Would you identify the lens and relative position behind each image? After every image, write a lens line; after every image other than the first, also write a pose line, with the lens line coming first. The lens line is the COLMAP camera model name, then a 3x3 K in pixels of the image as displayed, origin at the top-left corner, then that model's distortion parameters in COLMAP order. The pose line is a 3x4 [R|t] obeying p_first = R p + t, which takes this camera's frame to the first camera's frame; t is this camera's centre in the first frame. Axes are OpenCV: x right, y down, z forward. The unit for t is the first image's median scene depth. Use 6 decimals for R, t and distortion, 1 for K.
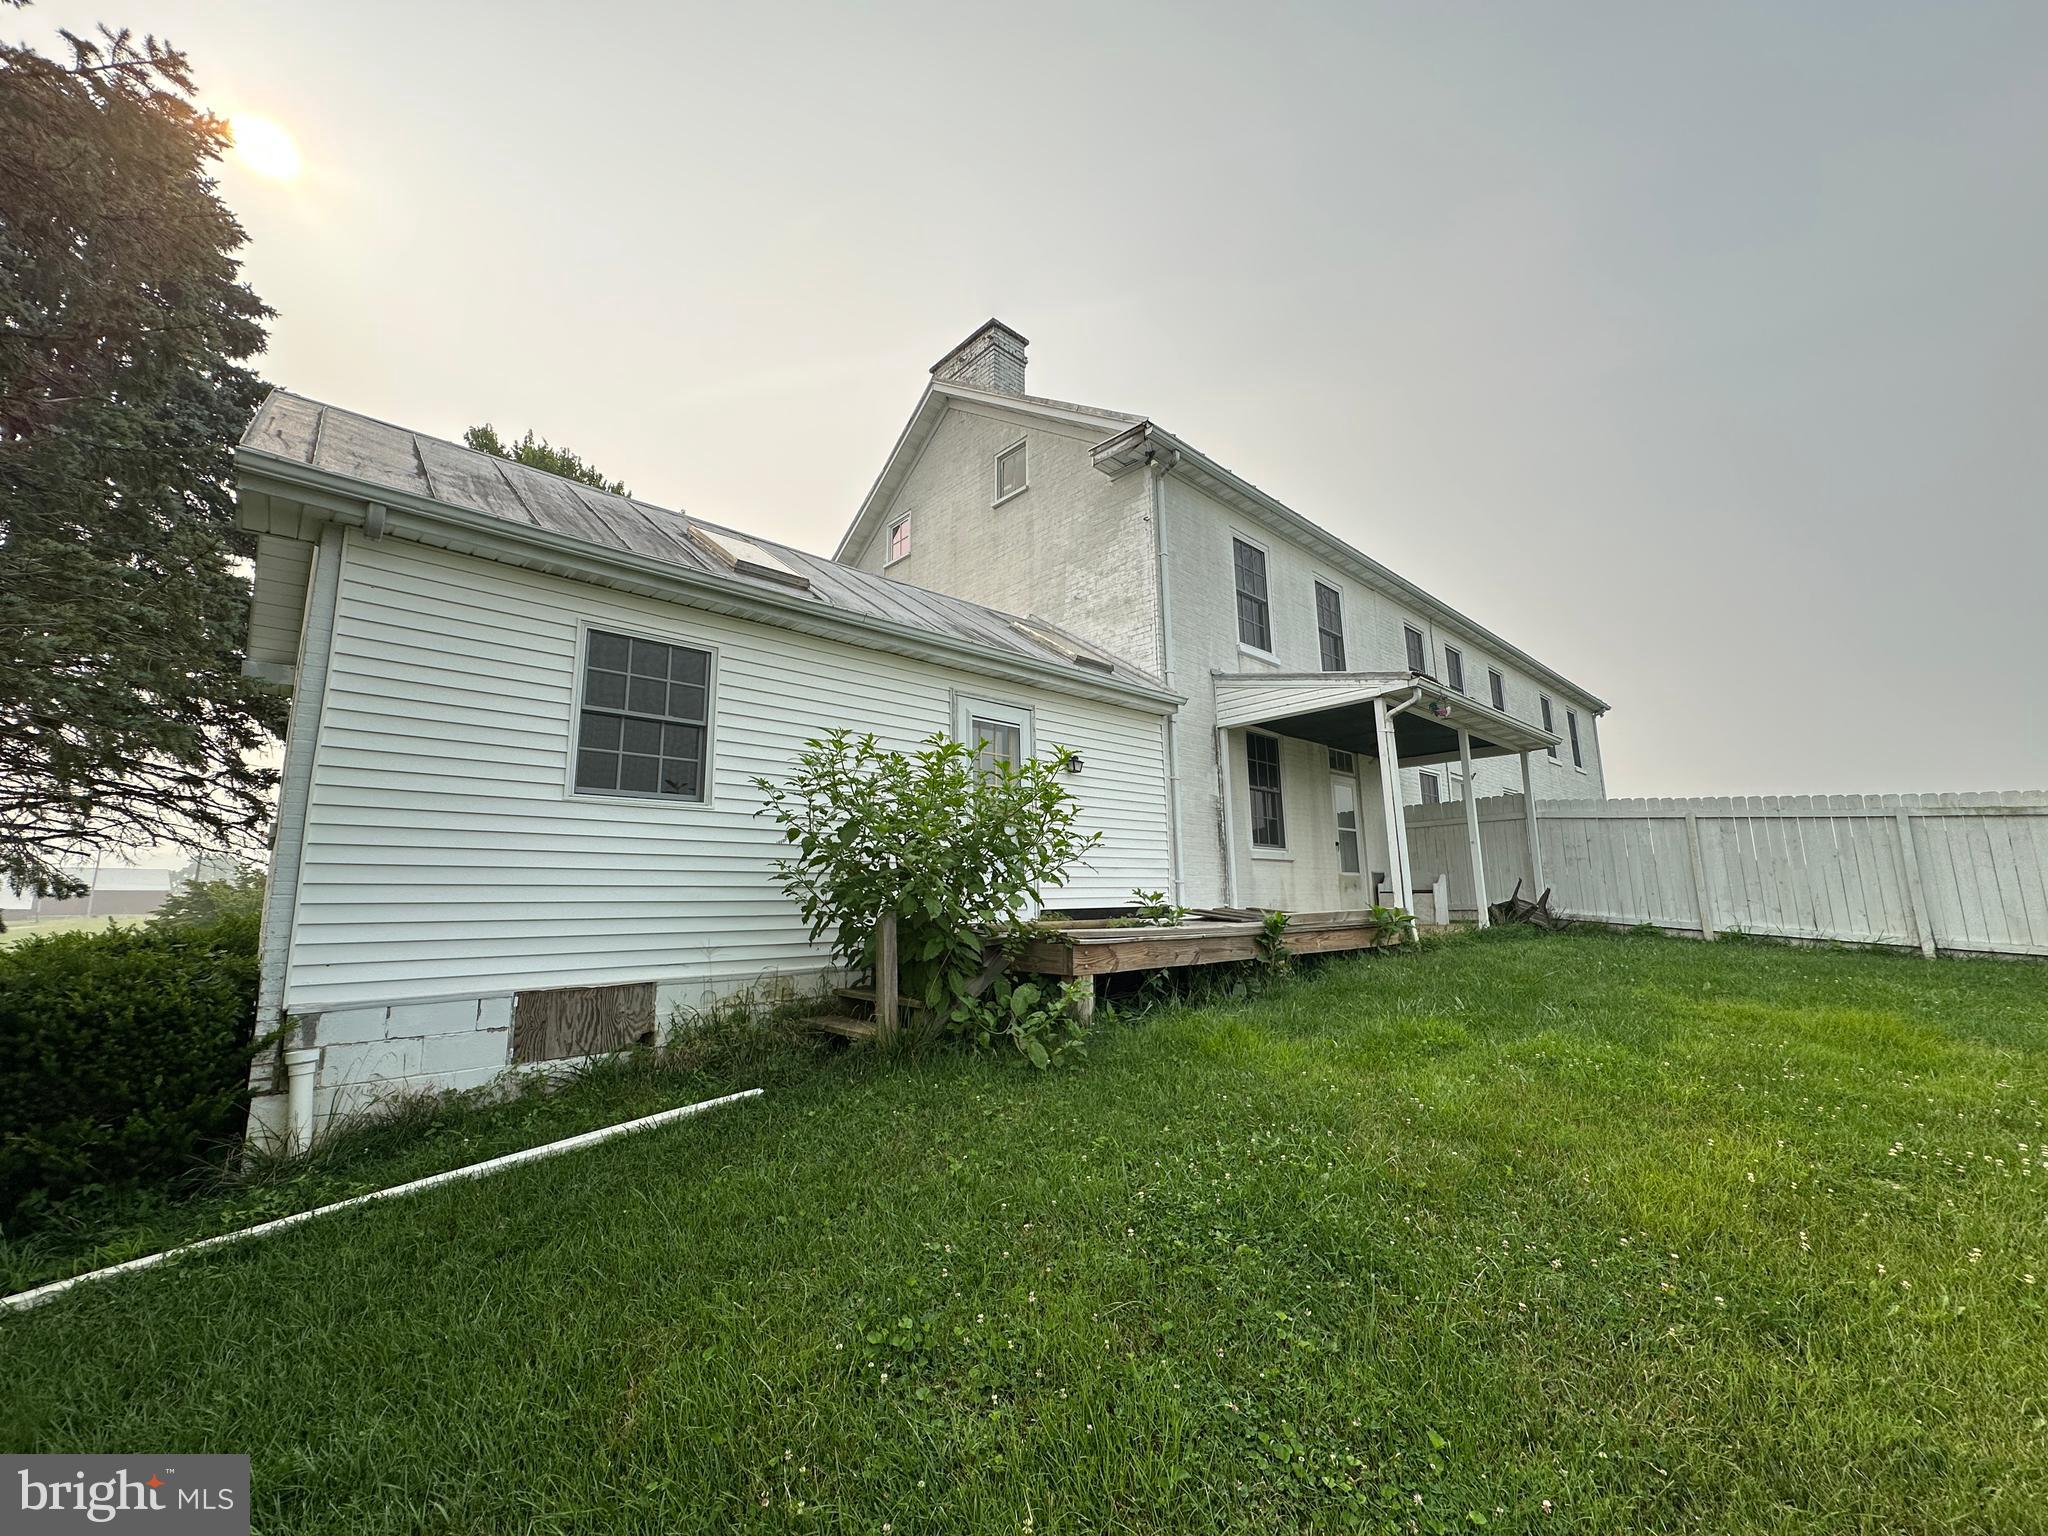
lens RADIAL K [[825.9, 0, 1016.3], [0, 825.9, 767.8], [0, 0, 1]] dist [-0.001460, 0.000204]
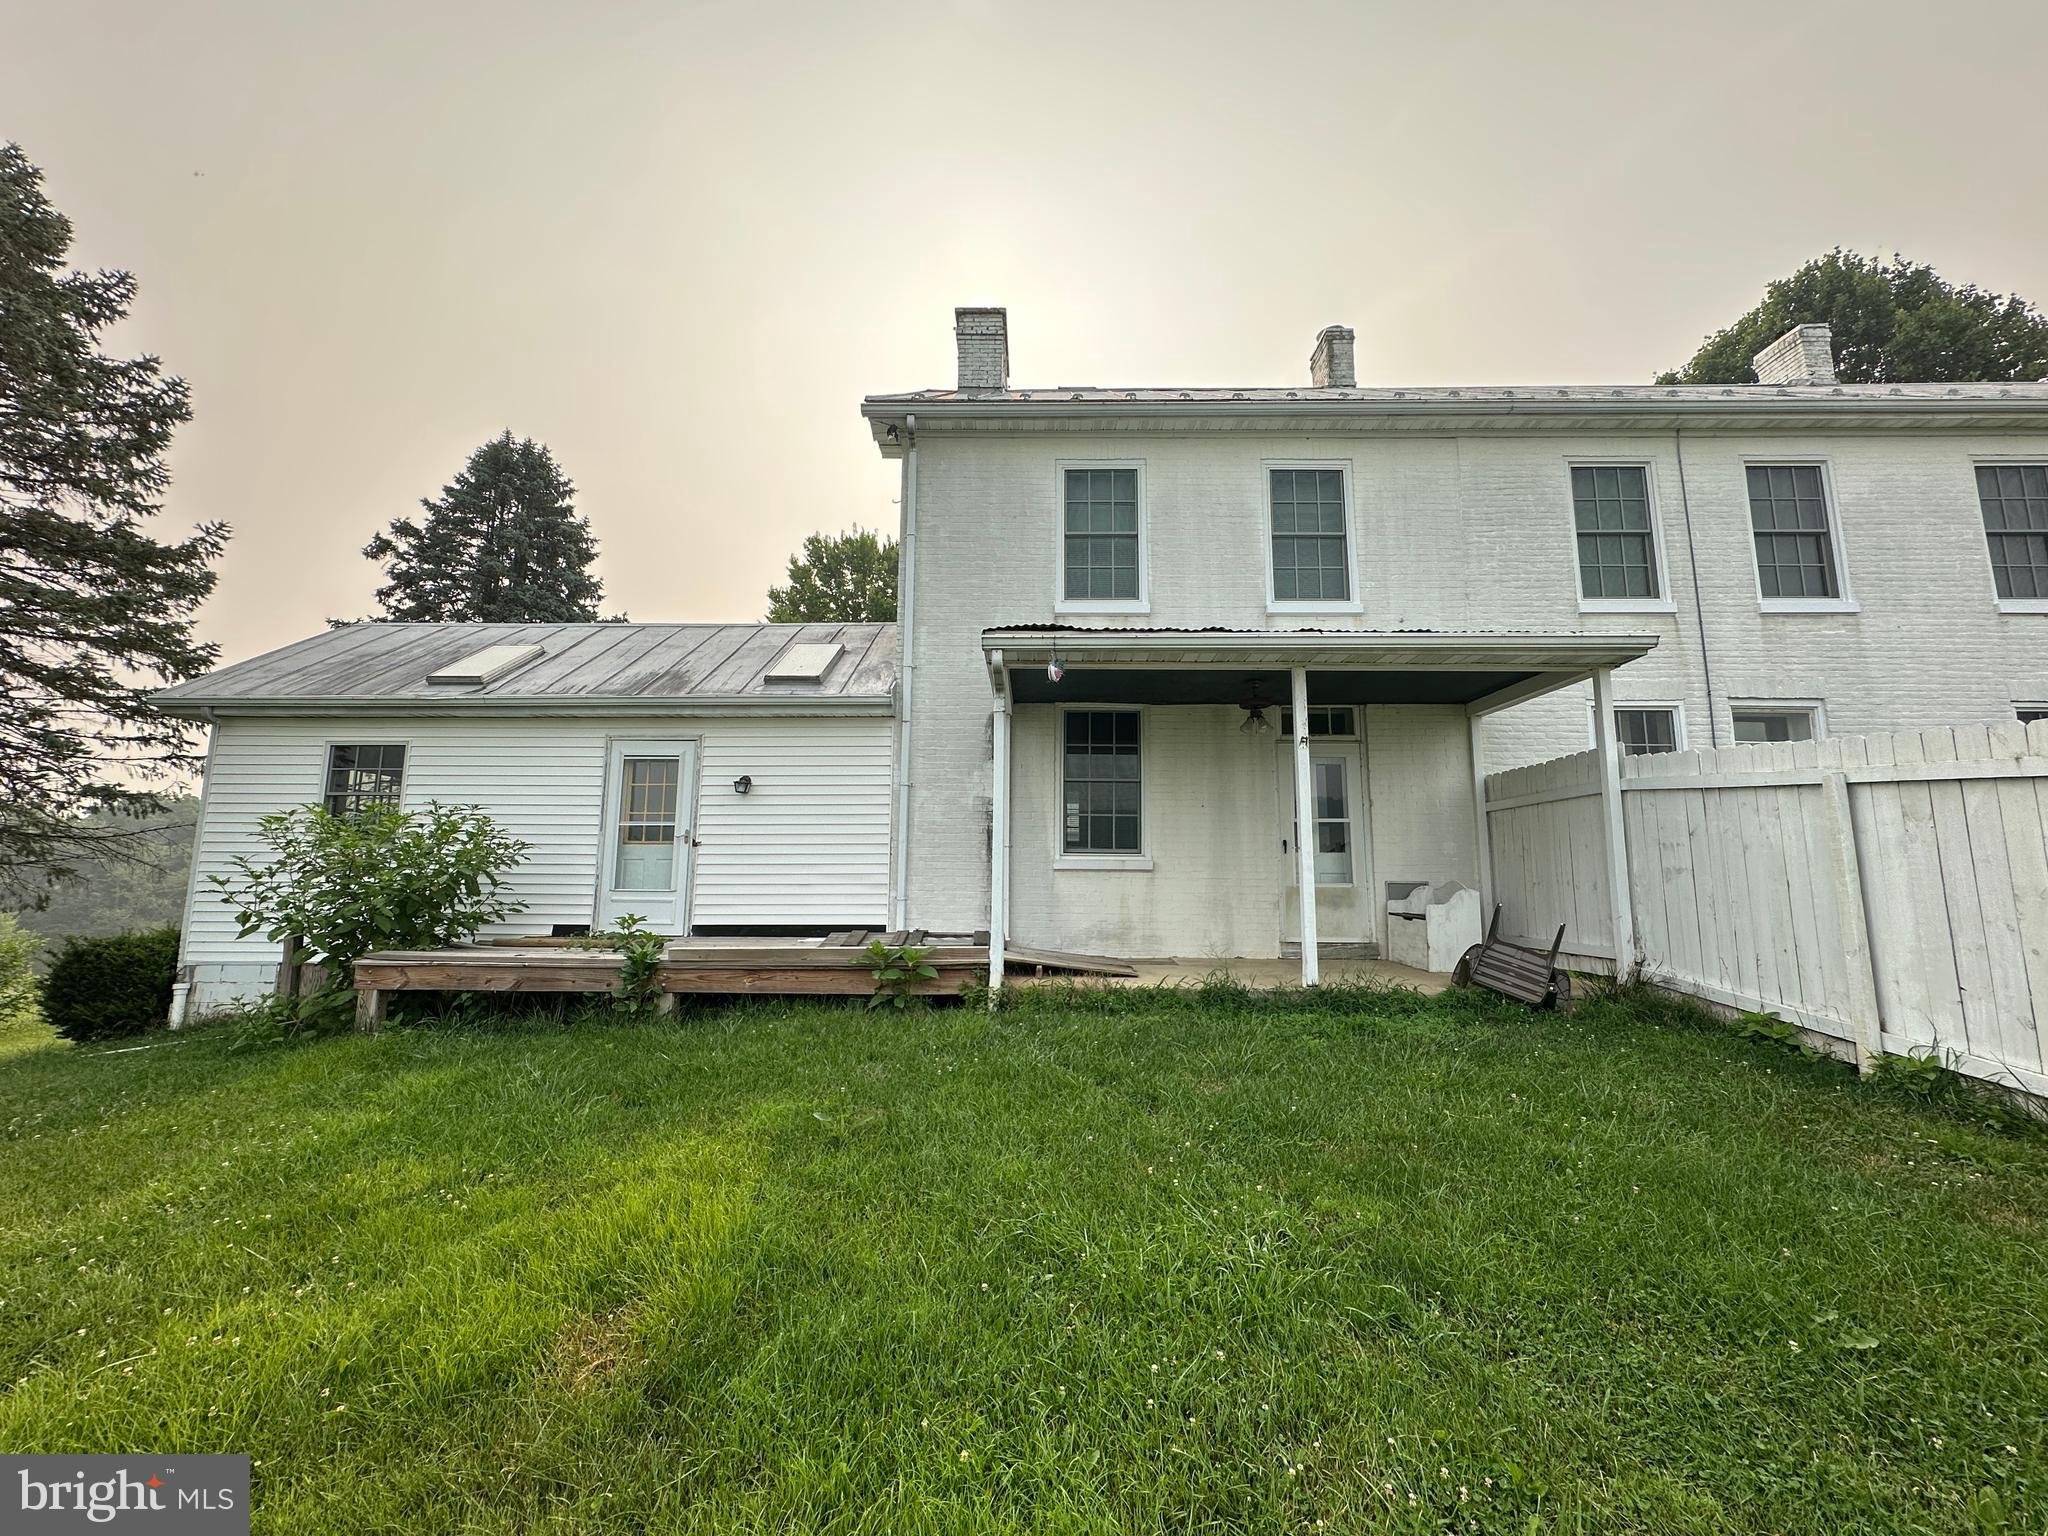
lens RADIAL K [[825.9, 0, 1018.4], [0, 825.9, 765.6], [0, 0, 1]] dist [-0.001460, 0.000204]
pose [[0.712775, -0.078125, -0.697028, 0.838250], [0.099706, 0.994971, -0.009561, 0.012384], [0.694270, -0.062683, 0.716980, 0.401698]]
